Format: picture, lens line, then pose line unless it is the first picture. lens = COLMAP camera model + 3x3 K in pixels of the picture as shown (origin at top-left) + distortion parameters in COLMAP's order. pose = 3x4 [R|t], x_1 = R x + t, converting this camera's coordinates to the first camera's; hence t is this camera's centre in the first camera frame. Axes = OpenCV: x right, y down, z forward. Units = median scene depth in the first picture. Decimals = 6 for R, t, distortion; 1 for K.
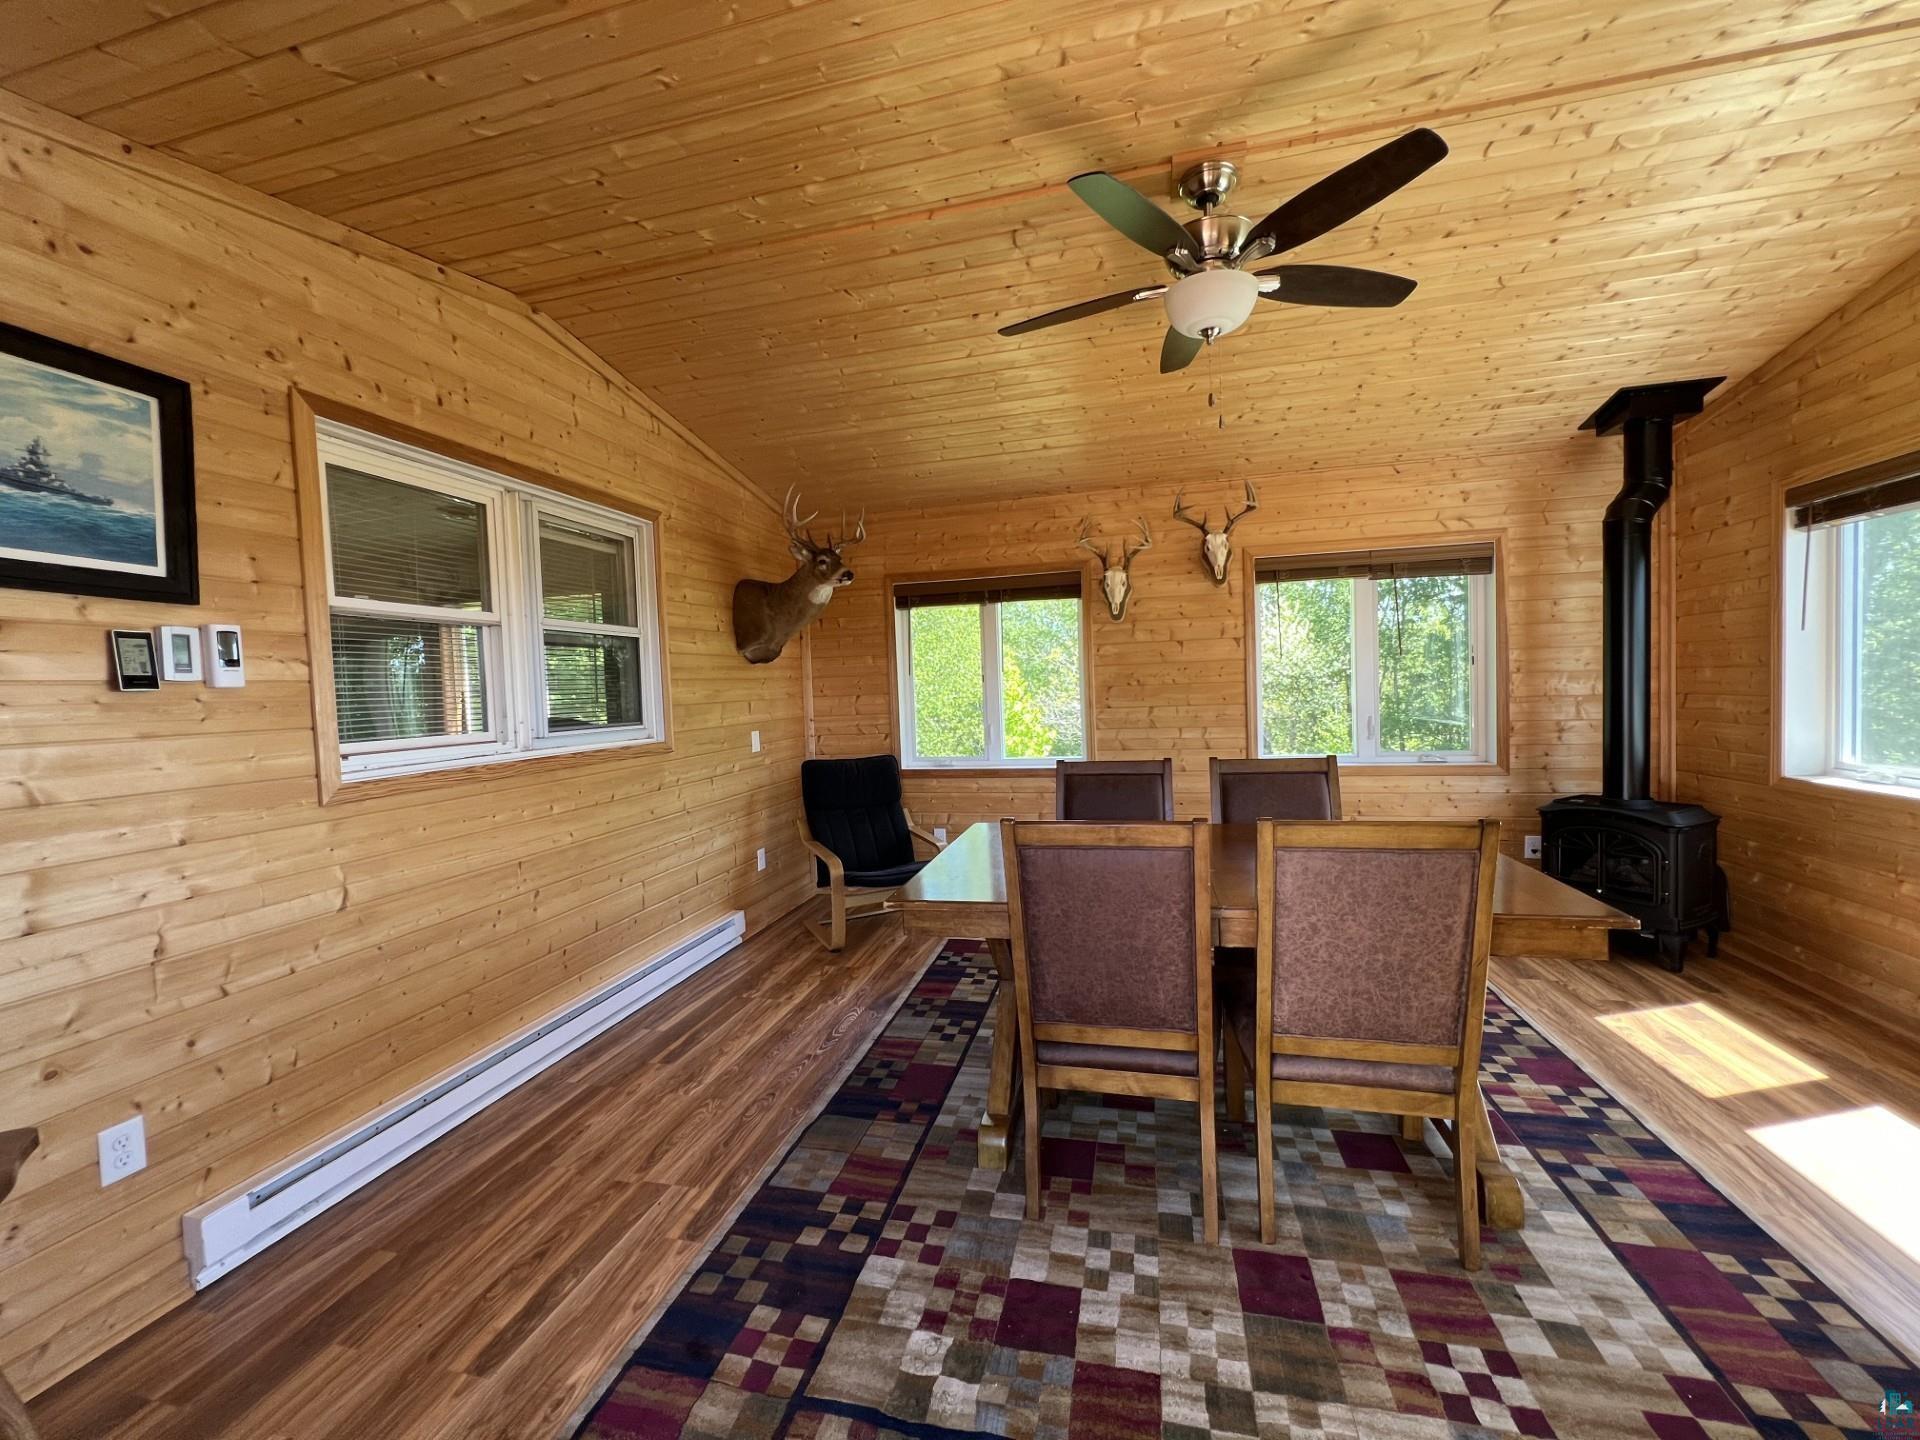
lens RADIAL K [[770.6, 0, 953.3], [0, 770.6, 721.6], [0, 0, 1]] dist [-0.004231, 0.000572]
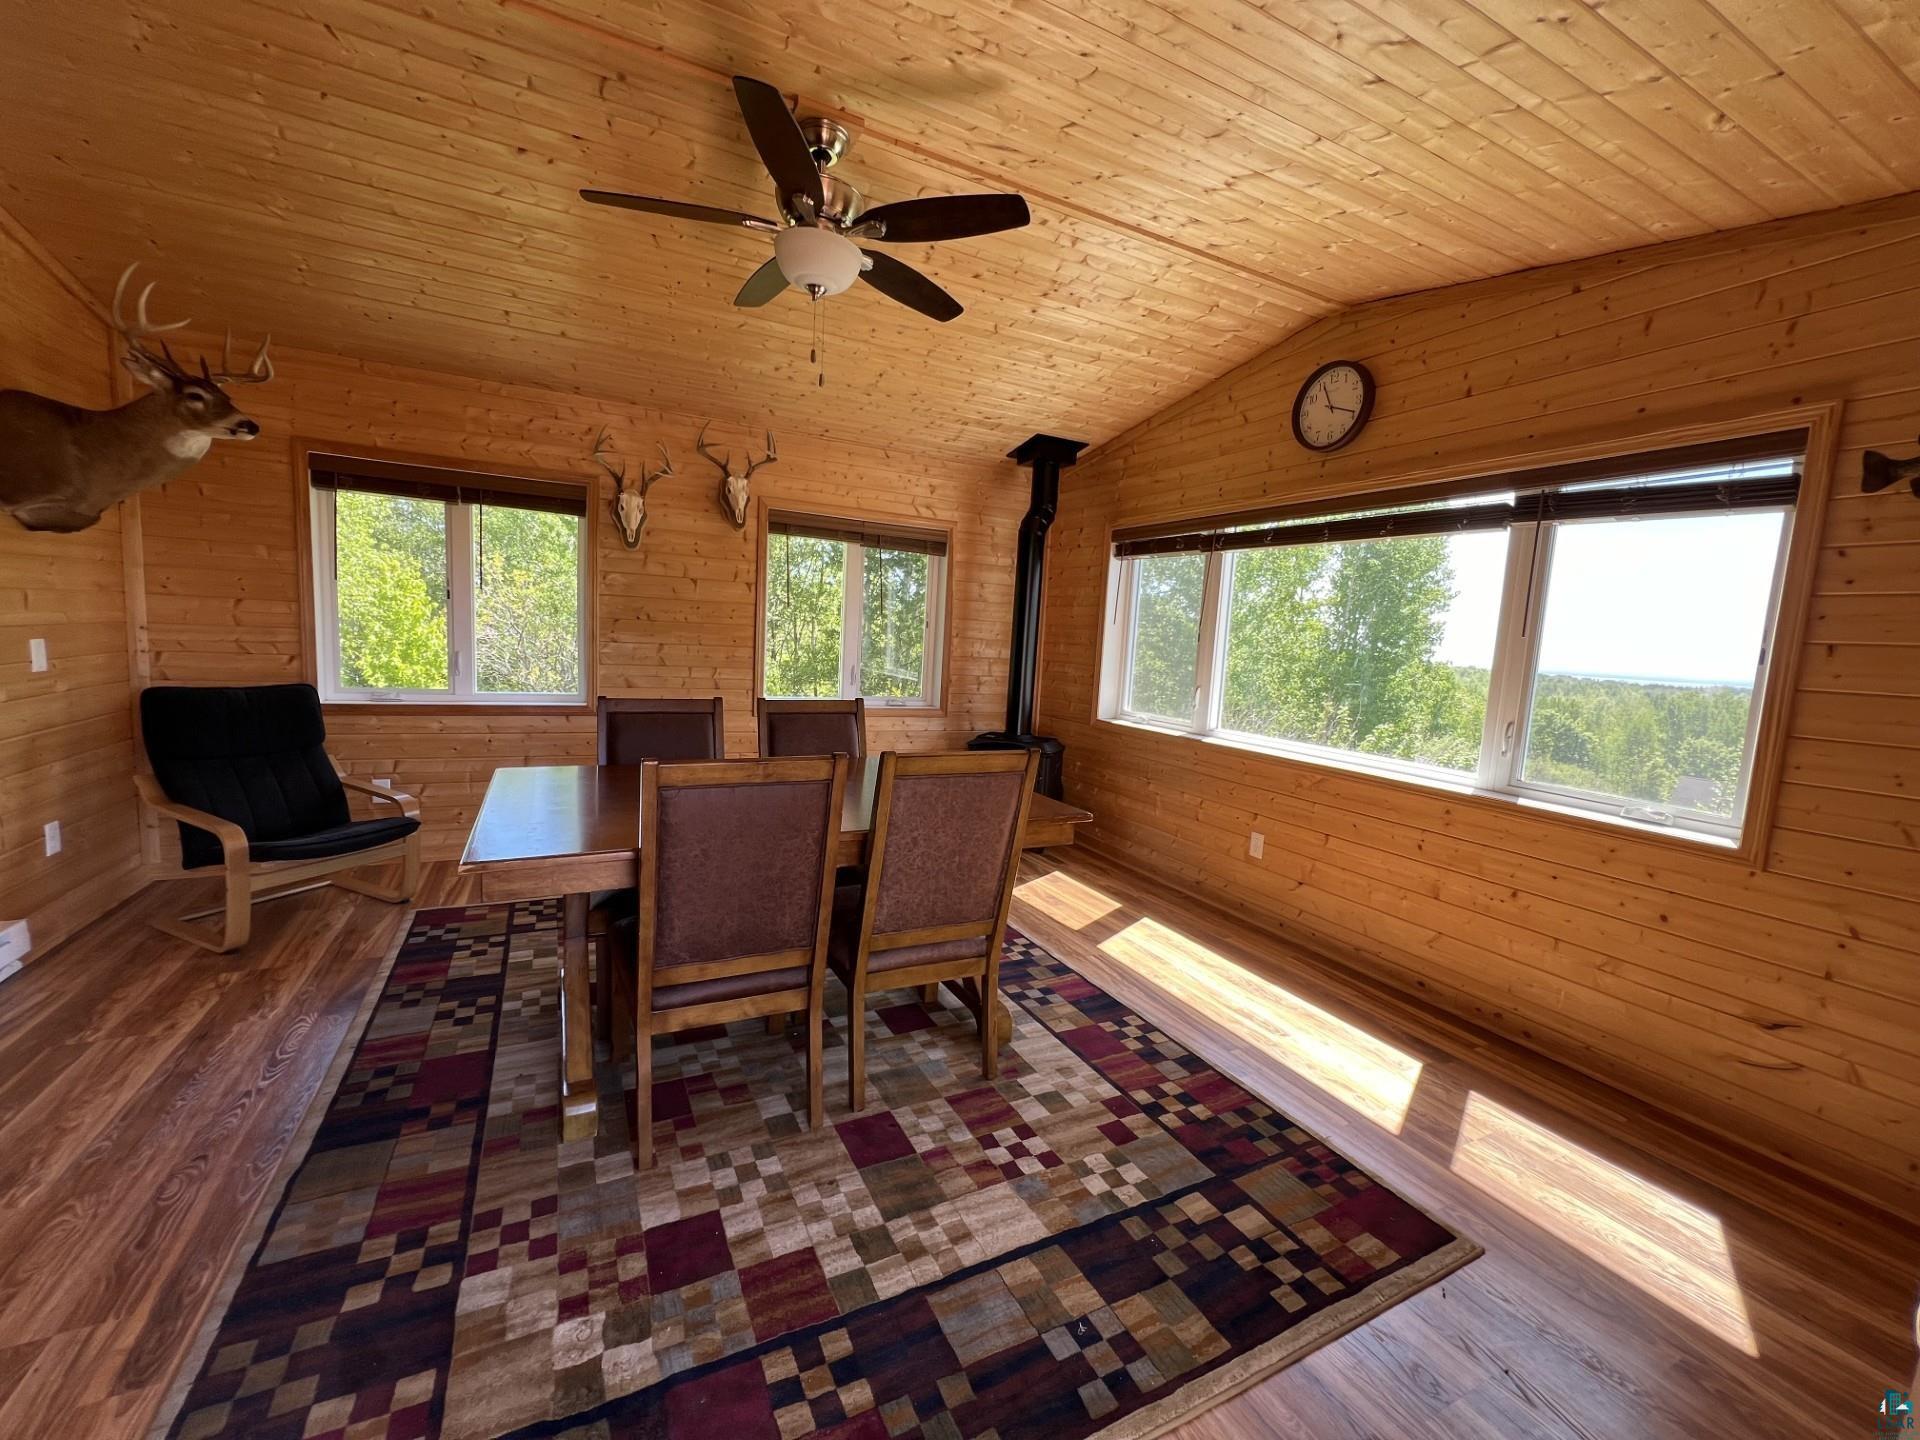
lens RADIAL K [[770.6, 0, 953.4], [0, 770.6, 721.1], [0, 0, 1]] dist [-0.004231, 0.000572]
pose [[0.752470, 0.004240, 0.658613, -0.179829], [-0.054798, 0.996915, 0.056190, 0.005729], [-0.656343, -0.078372, 0.750381, 0.045631]]
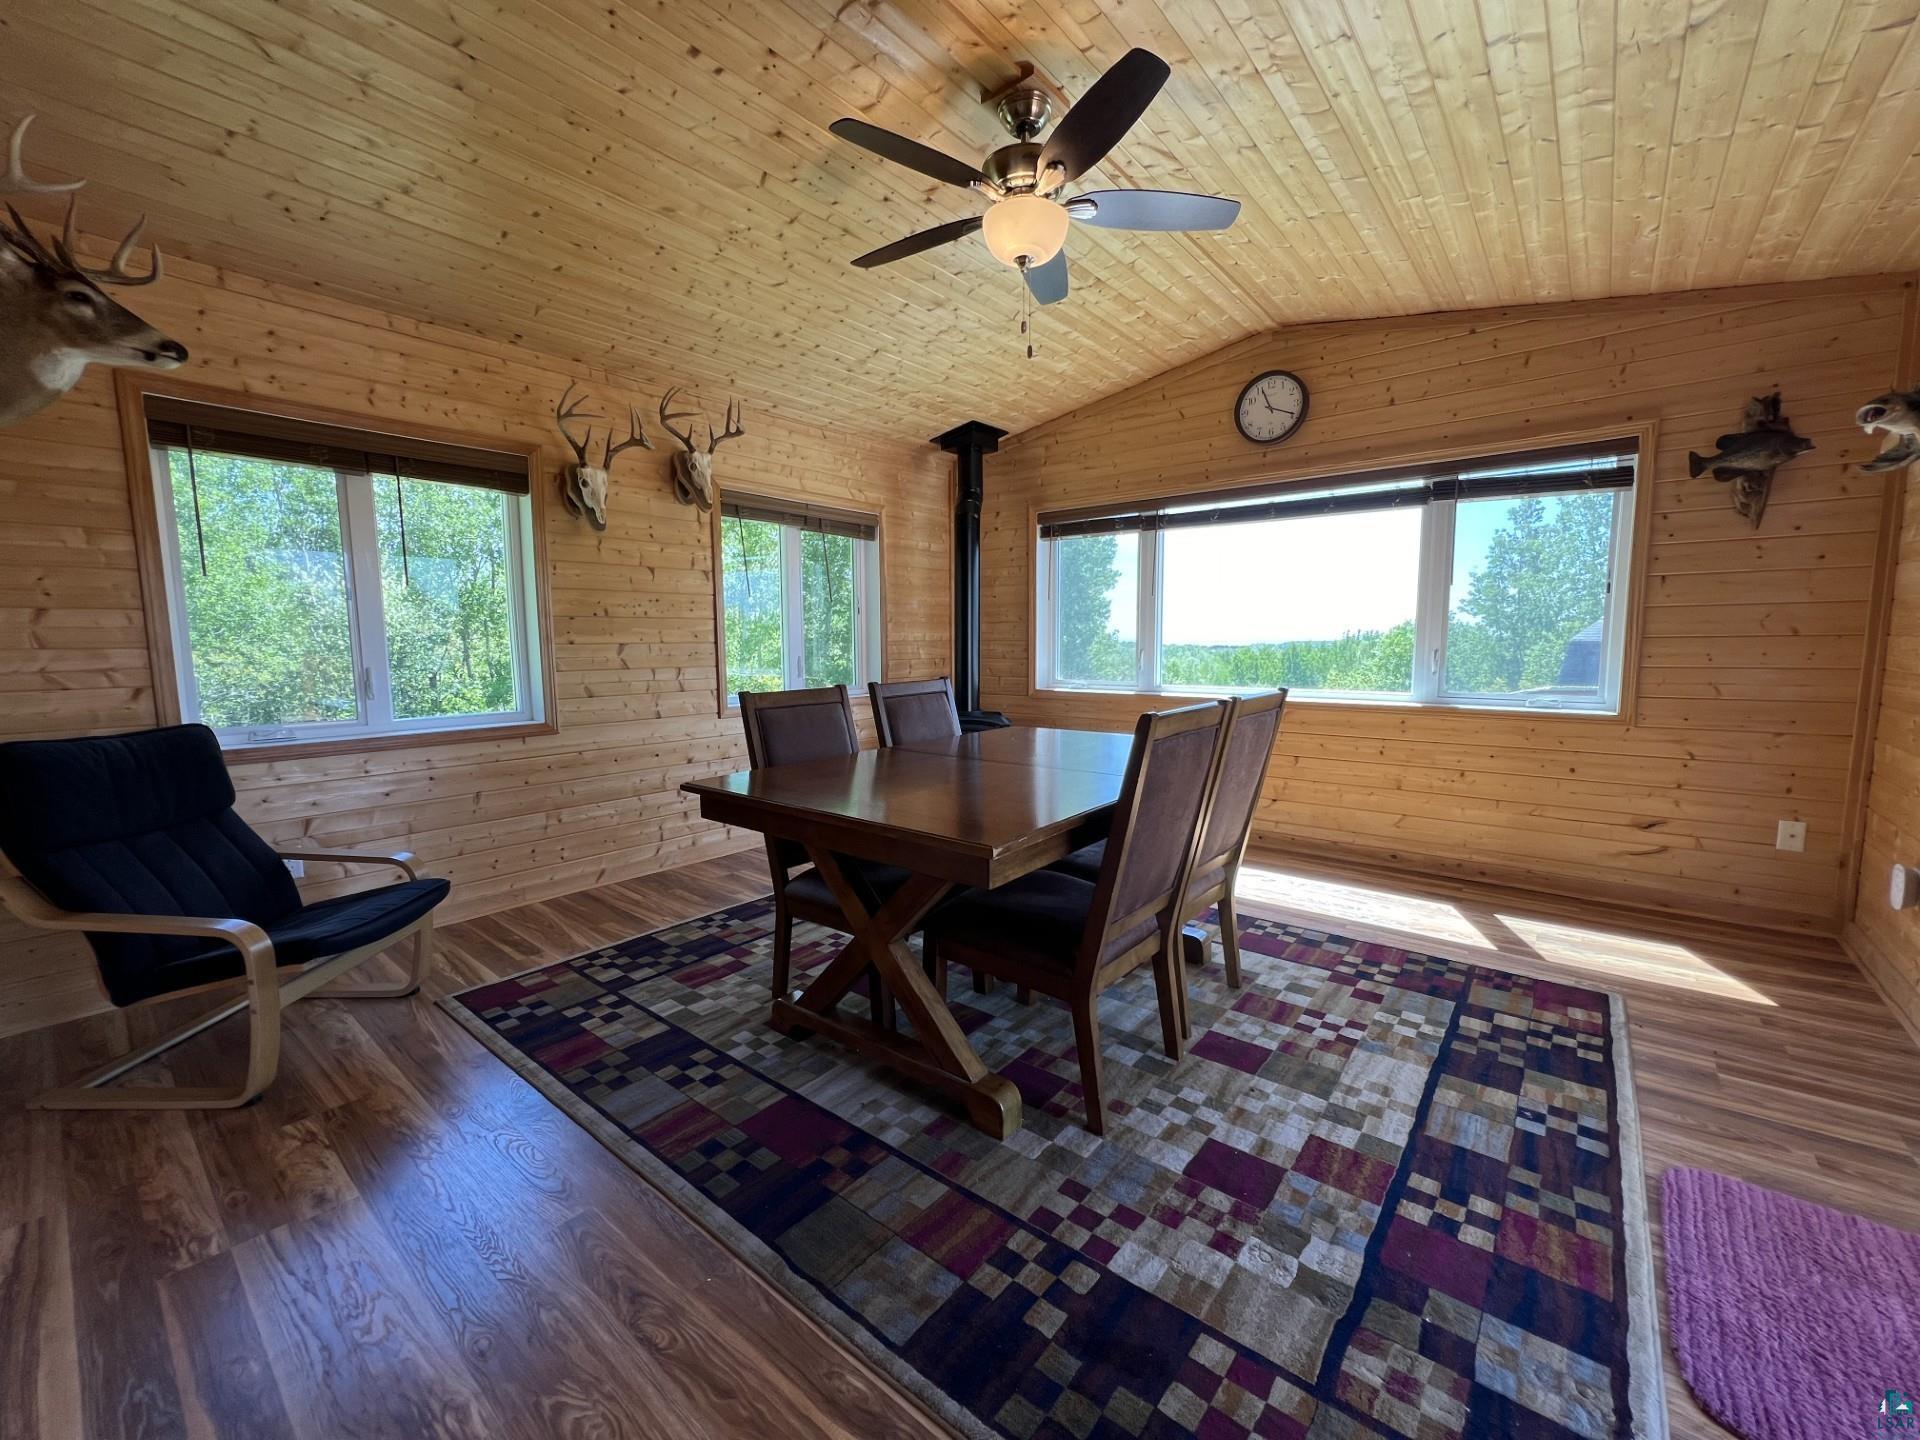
lens RADIAL K [[770.6, 0, 954.1], [0, 770.6, 721.0], [0, 0, 1]] dist [-0.004231, 0.000572]
pose [[0.428926, -0.063570, 0.901100, -0.599801], [0.031195, 0.997968, 0.055555, 0.051046], [-0.902801, 0.004281, 0.430037, 0.552650]]
